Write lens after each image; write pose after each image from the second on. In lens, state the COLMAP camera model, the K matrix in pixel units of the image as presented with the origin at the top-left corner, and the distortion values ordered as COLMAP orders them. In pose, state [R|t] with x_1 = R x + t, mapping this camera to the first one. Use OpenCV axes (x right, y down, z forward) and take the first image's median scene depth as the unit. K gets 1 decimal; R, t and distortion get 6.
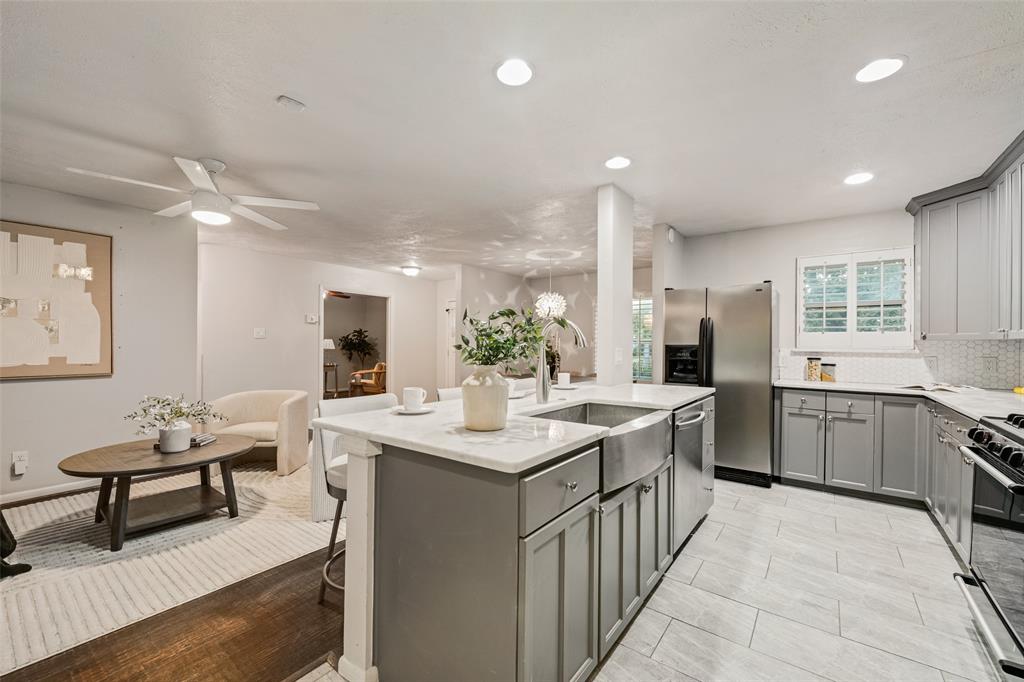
lens RADIAL K [[418.4, 0, 512.0], [0, 418.4, 341.0], [0, 0, 1]] dist [0.000096, -0.000017]
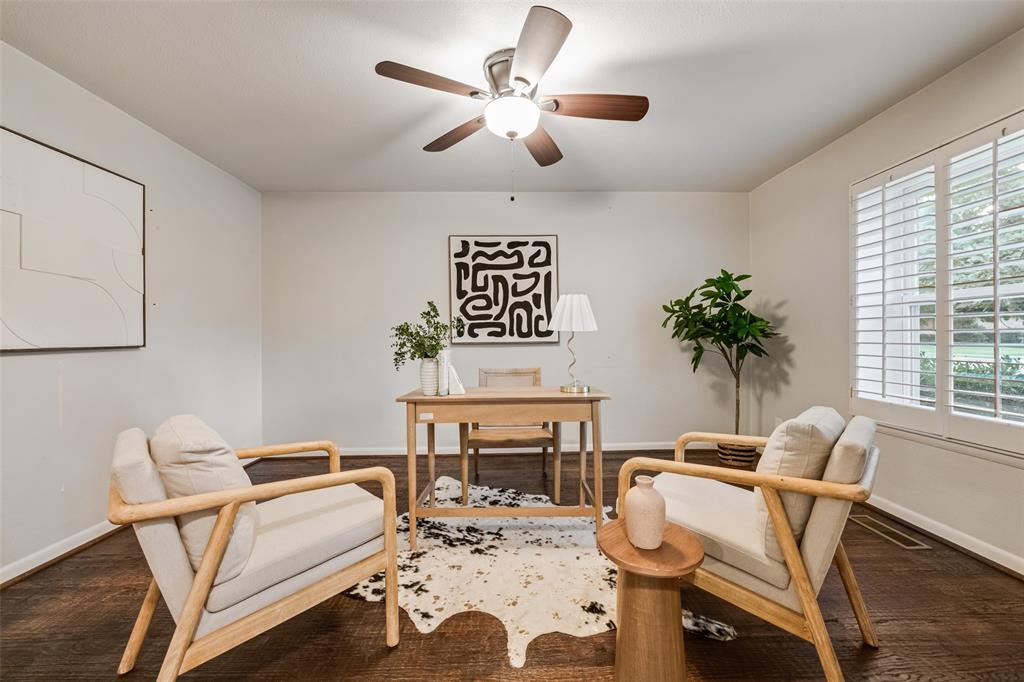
lens RADIAL K [[406.5, 0, 514.8], [0, 406.5, 337.6], [0, 0, 1]] dist [0.000834, -0.000039]
pose [[0.620479, -0.009838, -0.784162, -0.216538], [0.014697, 0.999892, -0.000916, 0.019347], [0.784086, -0.010957, 0.620556, 0.674480]]
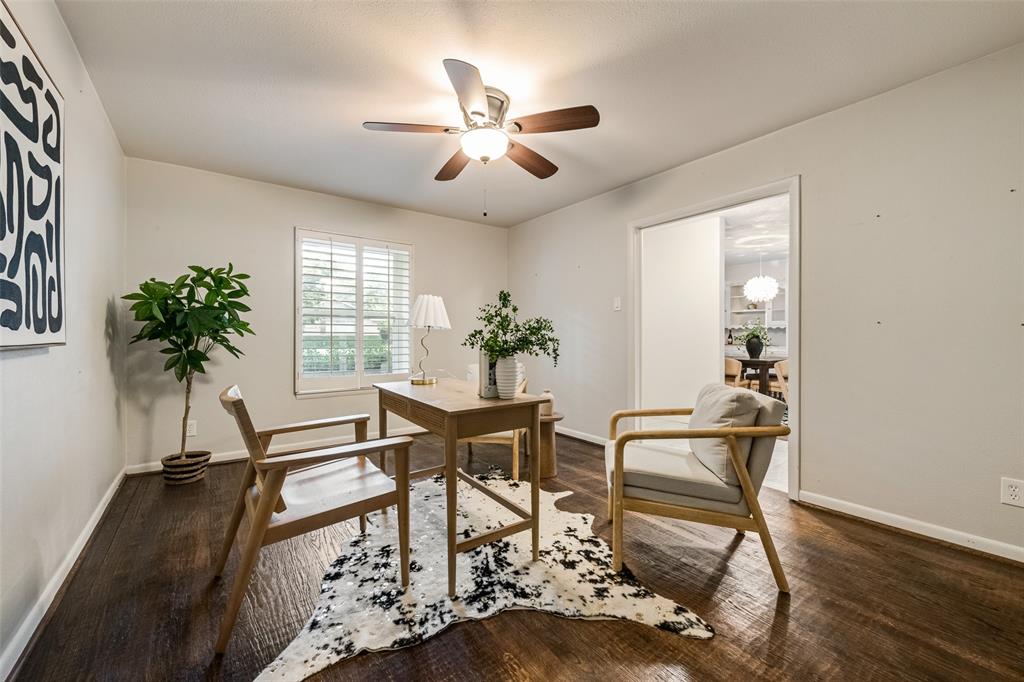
lens RADIAL K [[406.5, 0, 514.8], [0, 406.5, 337.6], [0, 0, 1]] dist [0.000834, -0.000039]
pose [[0.273440, -0.009795, 0.961839, -0.583931], [-0.001451, 0.999943, 0.010596, 0.019100], [-0.961888, -0.004293, 0.273411, 0.717037]]
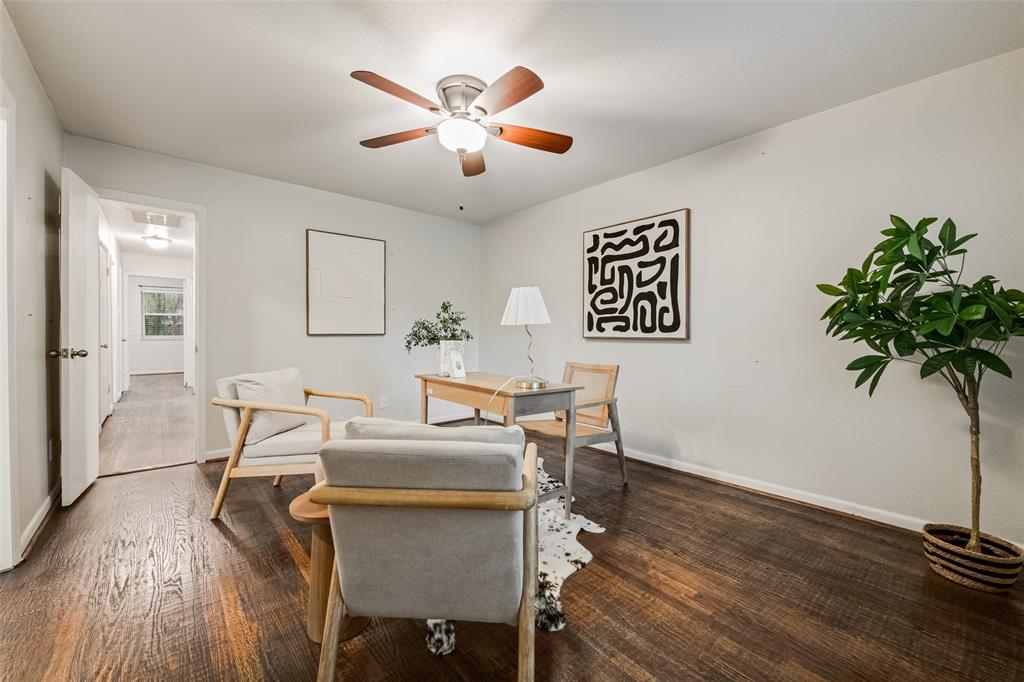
lens RADIAL K [[406.5, 0, 514.8], [0, 406.5, 337.6], [0, 0, 1]] dist [0.000834, -0.000039]
pose [[-0.200816, 0.004051, -0.979621, -0.158790], [-0.004490, 0.999977, 0.005056, 0.021867], [0.979619, 0.005413, -0.200793, 0.868260]]
